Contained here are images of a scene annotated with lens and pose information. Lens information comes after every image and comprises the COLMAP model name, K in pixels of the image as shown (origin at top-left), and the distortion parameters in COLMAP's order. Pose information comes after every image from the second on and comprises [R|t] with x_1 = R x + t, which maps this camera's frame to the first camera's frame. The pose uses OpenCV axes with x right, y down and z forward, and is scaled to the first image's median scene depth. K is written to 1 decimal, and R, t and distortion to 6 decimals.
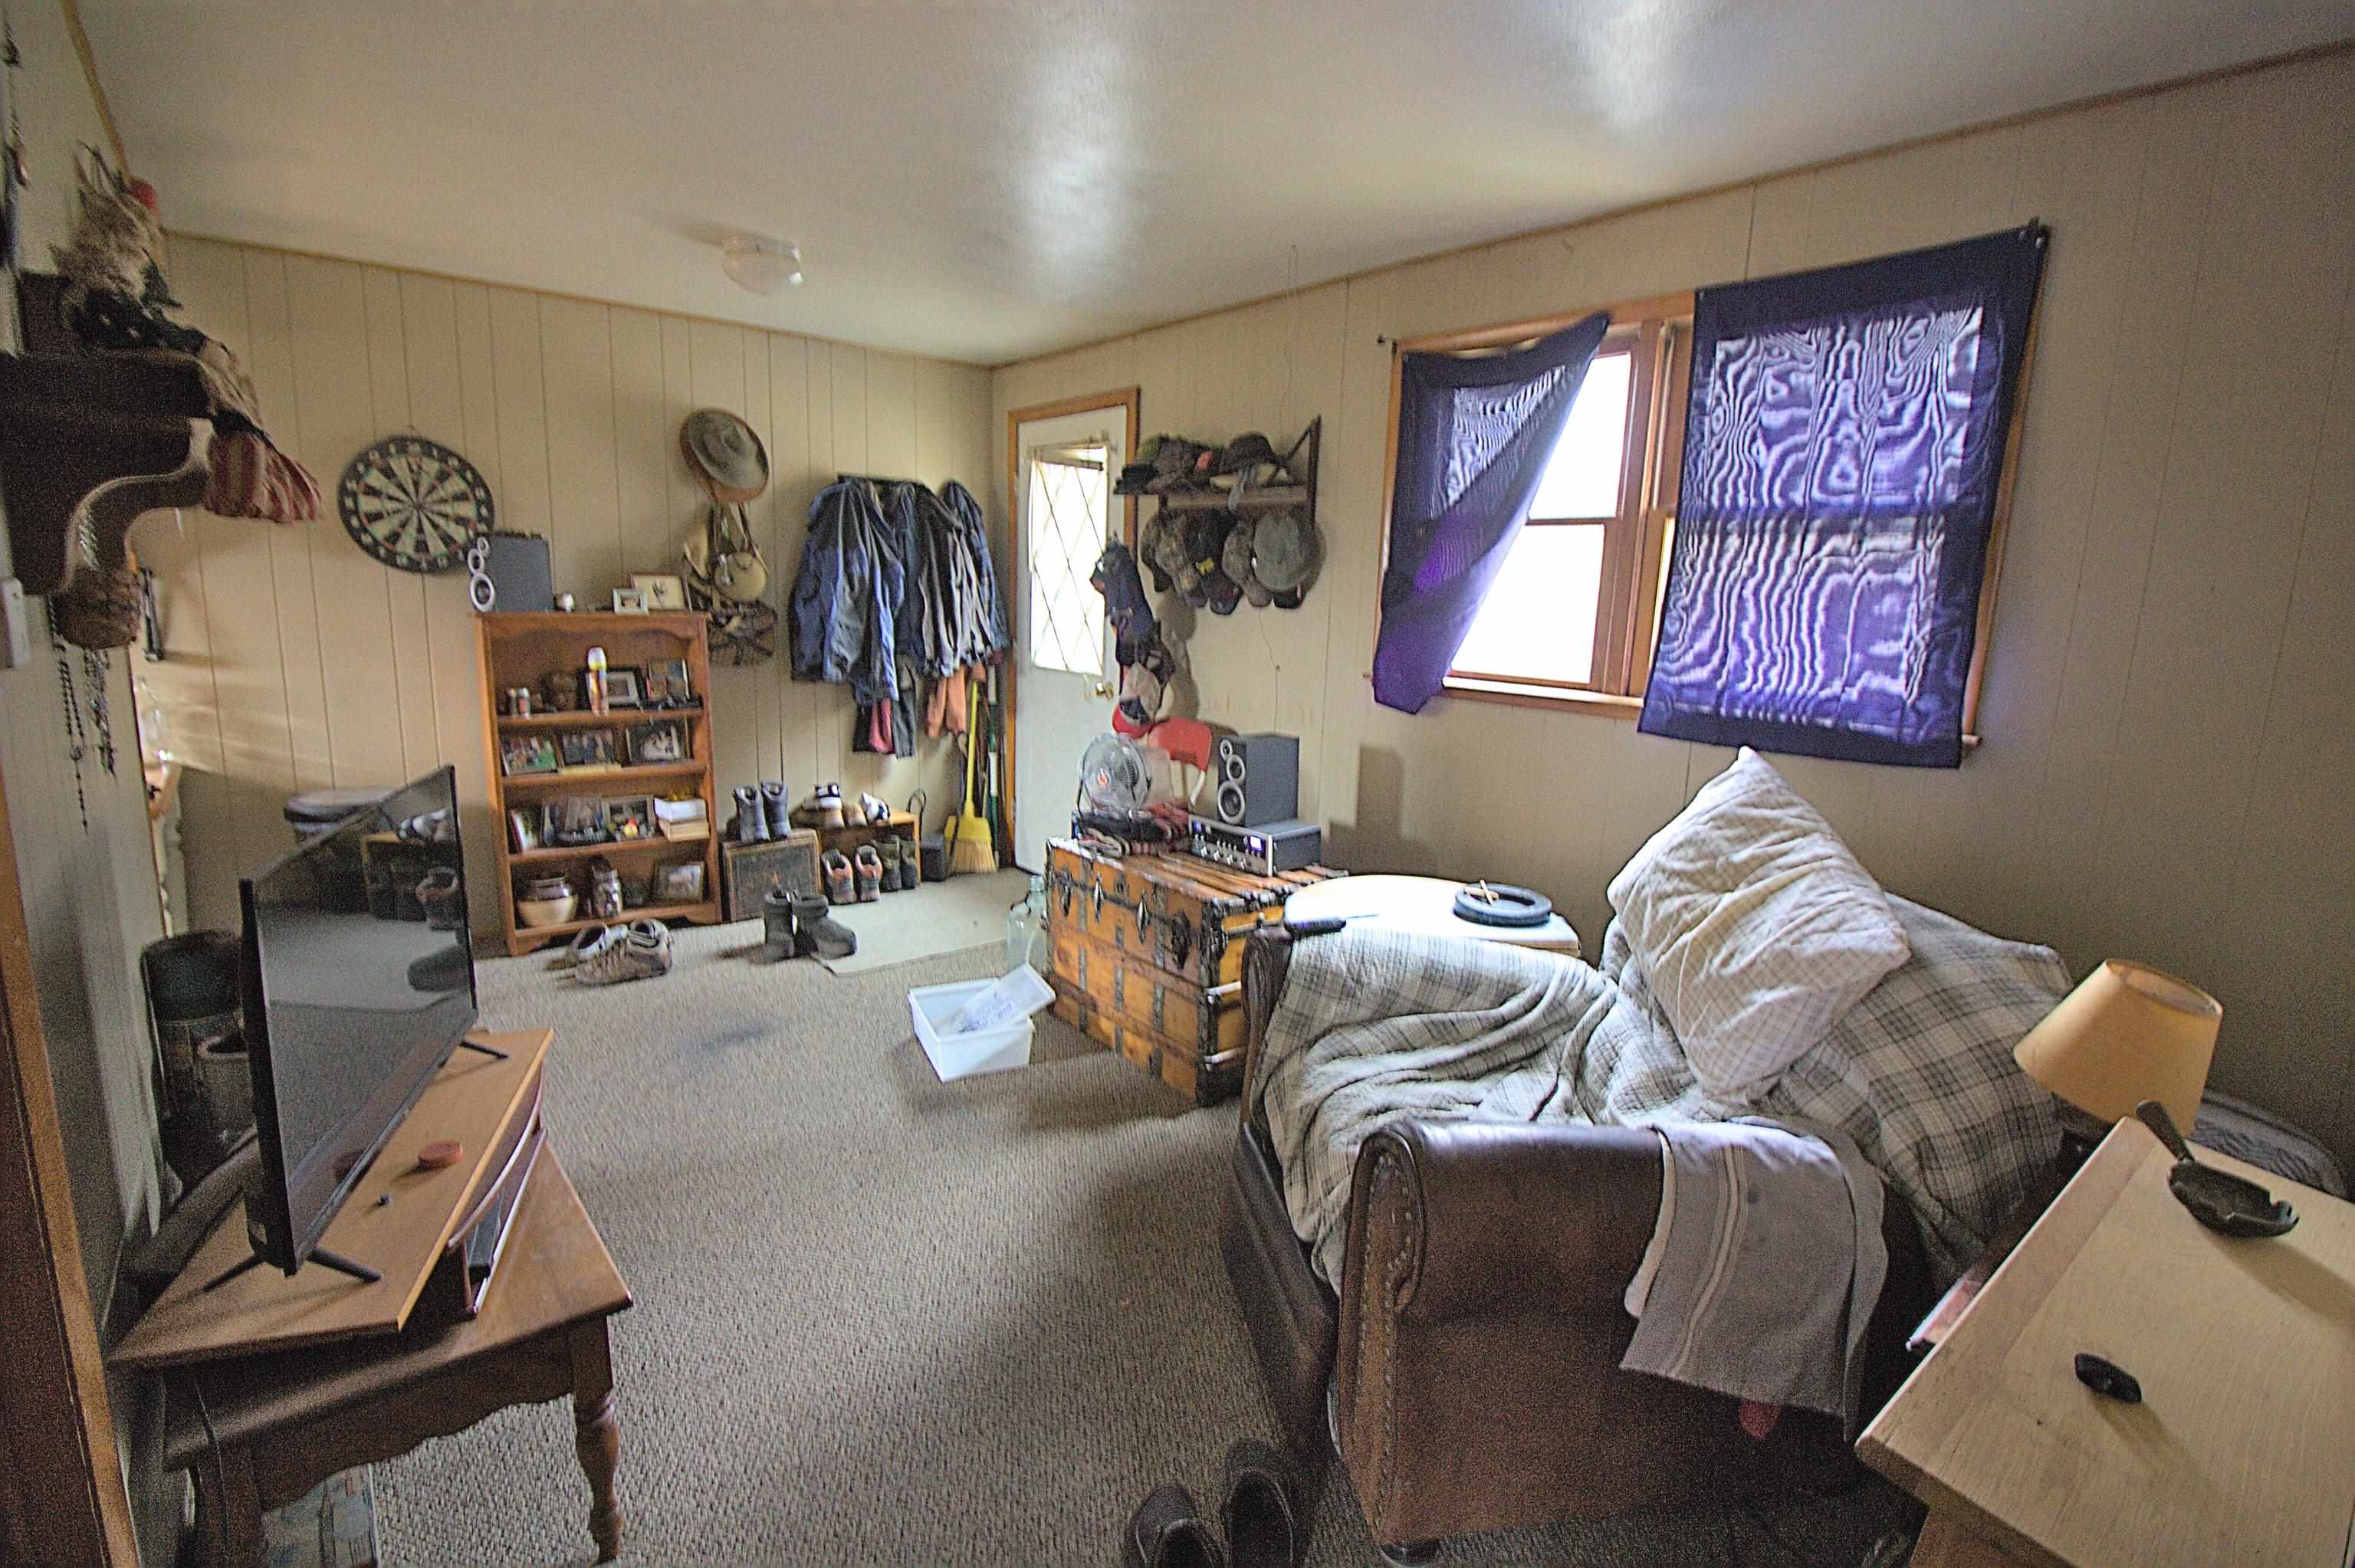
lens RADIAL K [[1097.1, 0, 1191.5], [0, 1097.1, 790.8], [0, 0, 1]] dist [0.004681, -0.015708]
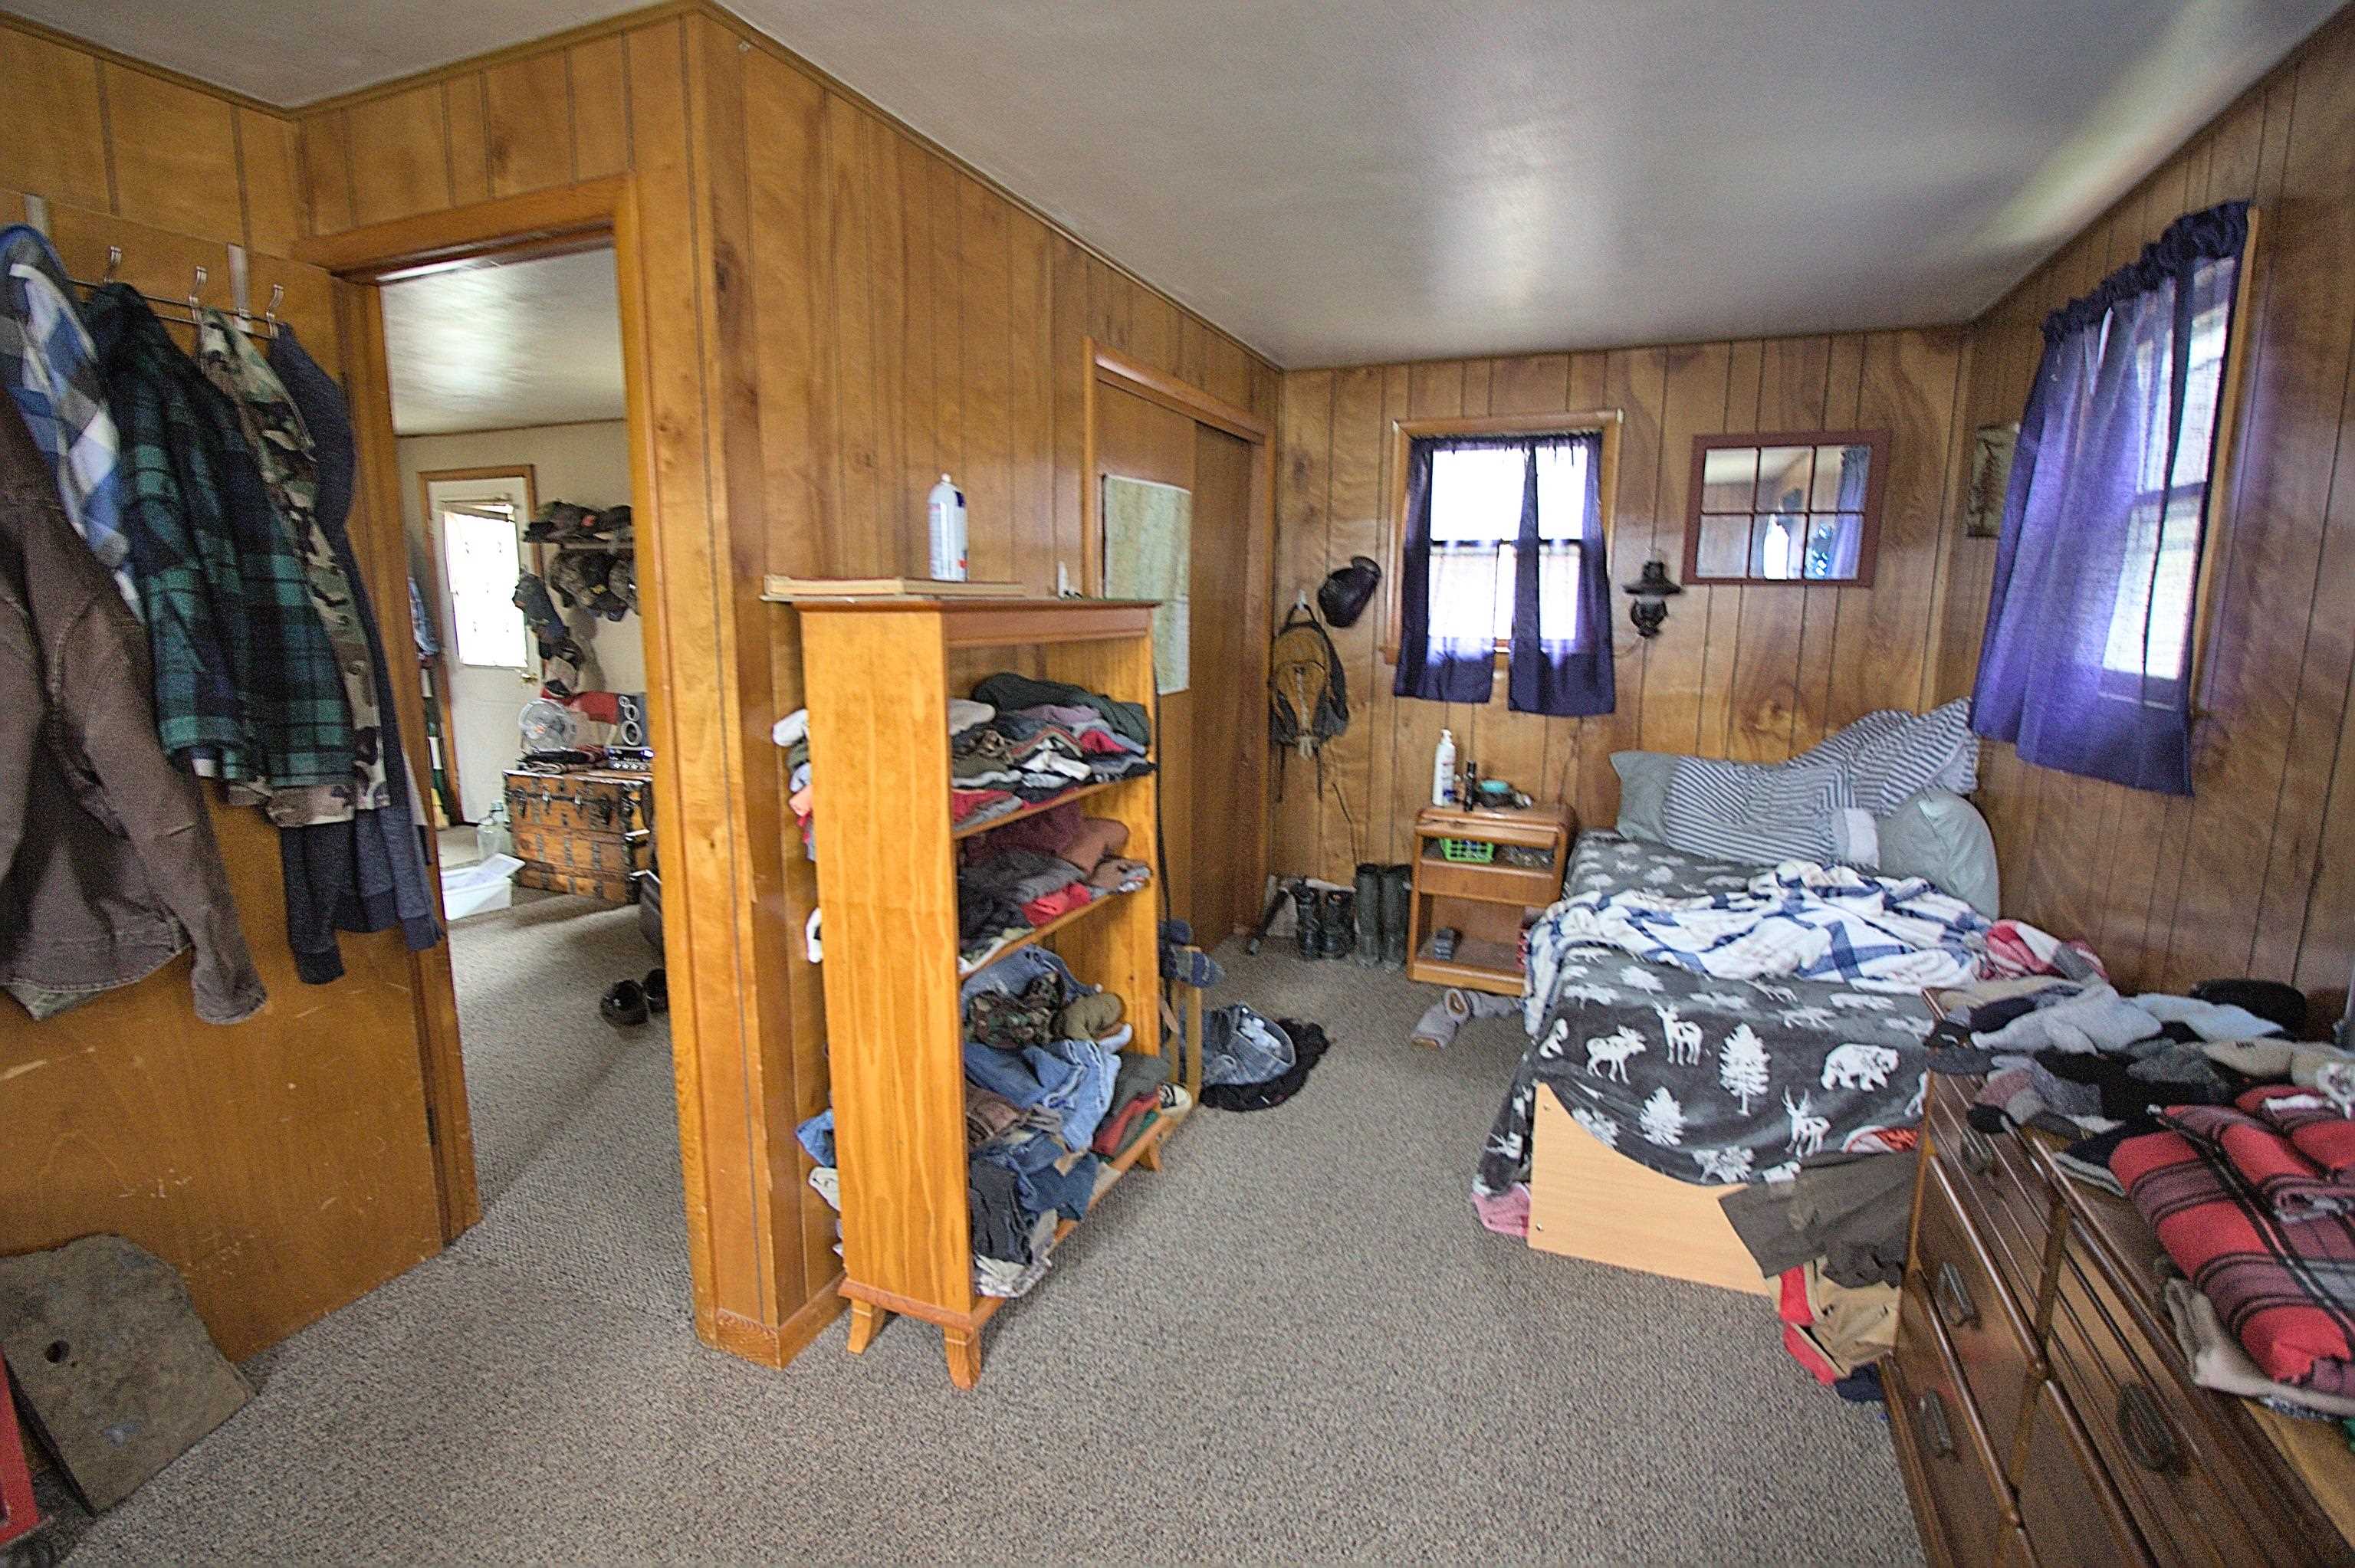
lens RADIAL K [[1097.1, 0, 1191.5], [0, 1097.1, 790.8], [0, 0, 1]] dist [0.004681, -0.015708]
pose [[0.885816, -0.110684, 0.450643, 0.024685], [0.108945, 0.993598, 0.029890, 0.119910], [-0.451066, 0.022618, 0.892204, -0.735874]]
